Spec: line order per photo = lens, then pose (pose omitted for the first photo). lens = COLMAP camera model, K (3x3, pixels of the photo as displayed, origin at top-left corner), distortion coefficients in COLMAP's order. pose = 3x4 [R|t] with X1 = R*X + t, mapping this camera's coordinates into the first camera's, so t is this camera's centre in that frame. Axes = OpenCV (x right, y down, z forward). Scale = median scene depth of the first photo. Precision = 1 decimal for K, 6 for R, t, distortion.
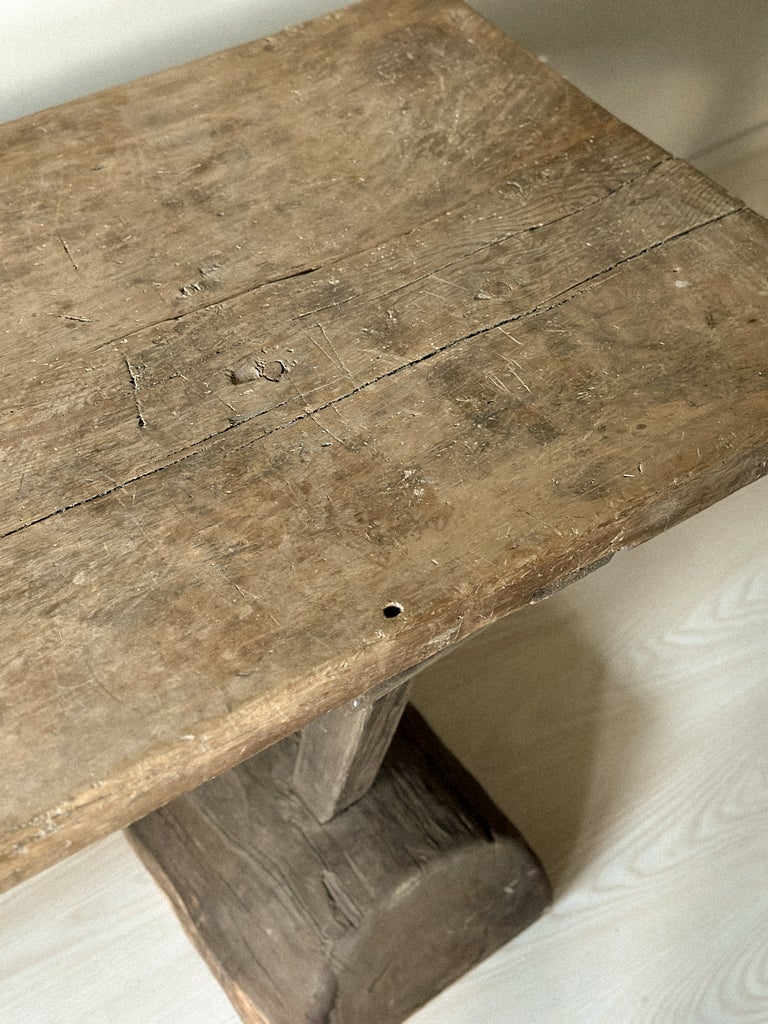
lens RADIAL K [[1432.1, 0, 385.4], [0, 1432.1, 519.3], [0, 0, 1]] dist [0.138185, 0.000000]
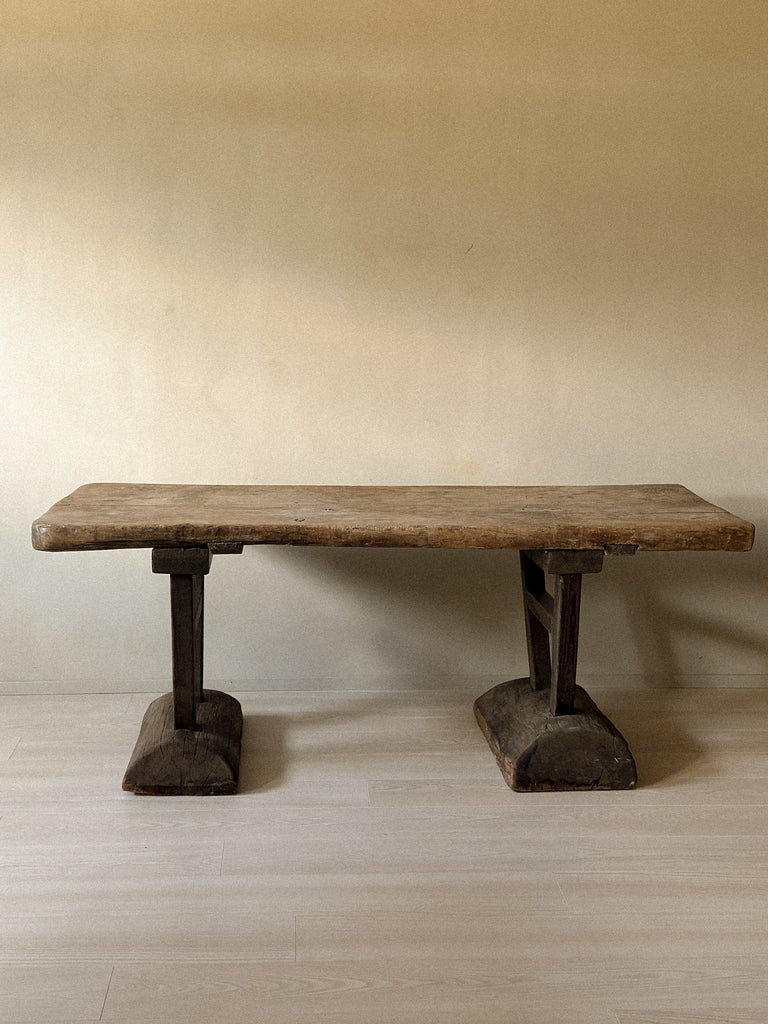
lens RADIAL K [[1432.1, 0, 383.4], [0, 1432.1, 512.8], [0, 0, 1]] dist [0.138185, 0.000000]
pose [[0.863425, 0.096377, -0.495185, 1.129775], [-0.386646, 0.756922, -0.526854, 1.697412], [0.324040, 0.646360, 0.690809, -1.392823]]
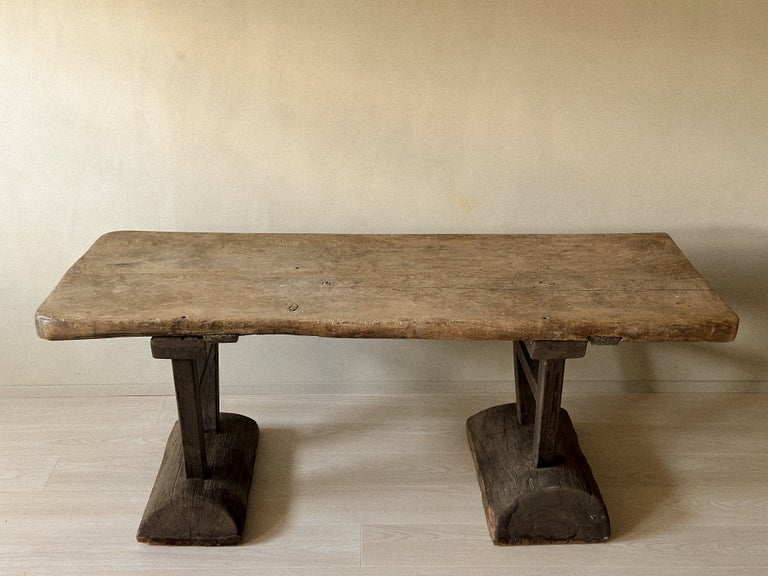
lens RADIAL K [[1074.1, 0, 381.8], [0, 1074.1, 288.2], [0, 0, 1]] dist [0.138185, 0.000000]
pose [[0.839729, 0.213625, -0.499219, 0.820553], [-0.412093, 0.849397, -0.329703, 0.872655], [0.353603, 0.482586, 0.801296, -1.196262]]
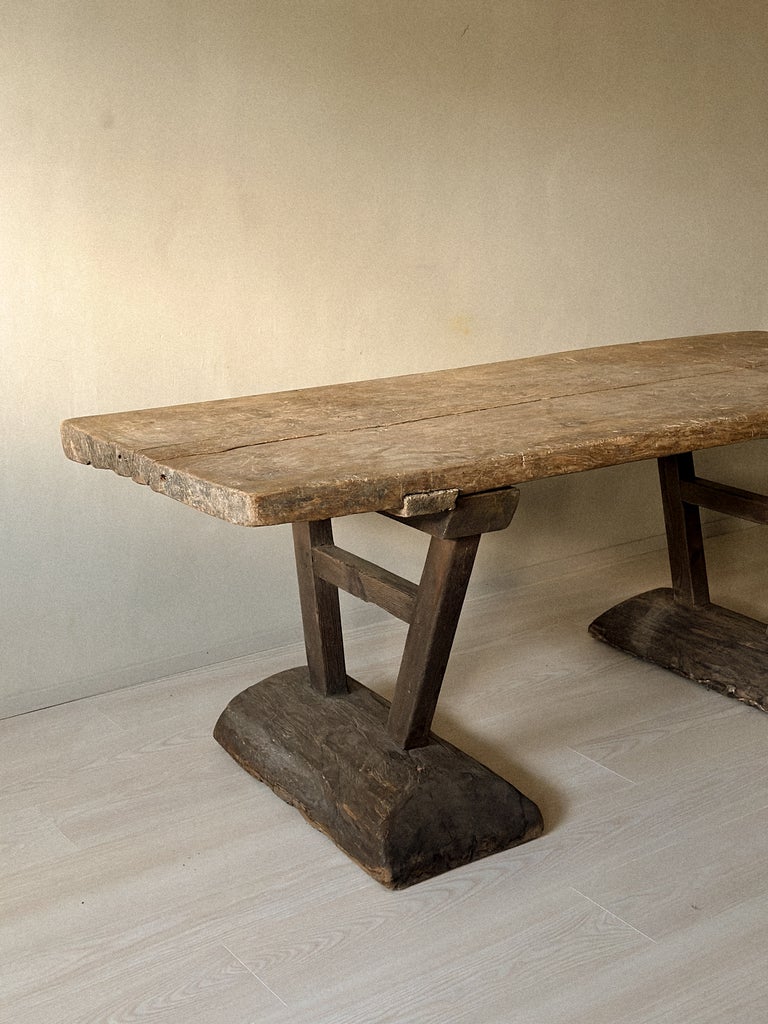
lens RADIAL K [[1432.1, 0, 387.8], [0, 1432.1, 514.4], [0, 0, 1]] dist [0.138185, 0.000000]
pose [[-0.999746, -0.001957, -0.022431, -0.087528], [-0.021213, 0.415878, 0.909173, -1.933975], [0.007549, 0.909418, -0.415814, 1.869617]]
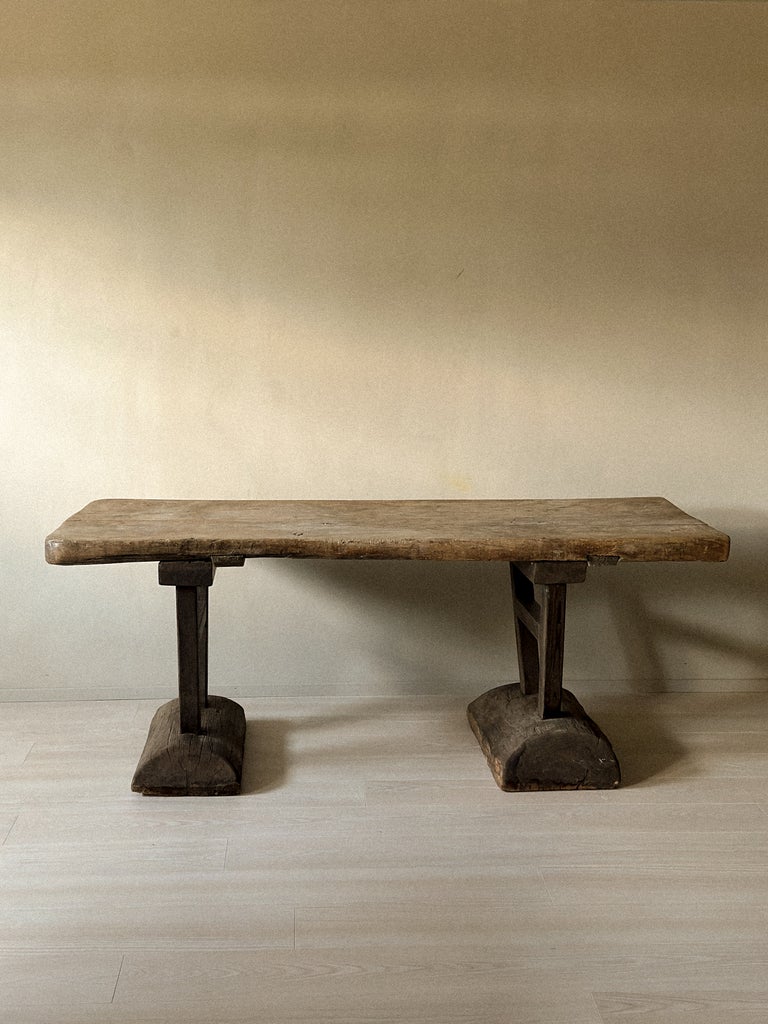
lens RADIAL K [[1432.1, 0, 379.7], [0, 1432.1, 511.7], [0, 0, 1]] dist [0.138185, 0.000000]
pose [[0.860100, 0.089030, -0.502297, 1.231780], [-0.386811, 0.755762, -0.528395, 1.759625], [0.332574, 0.648766, 0.684469, -1.502797]]
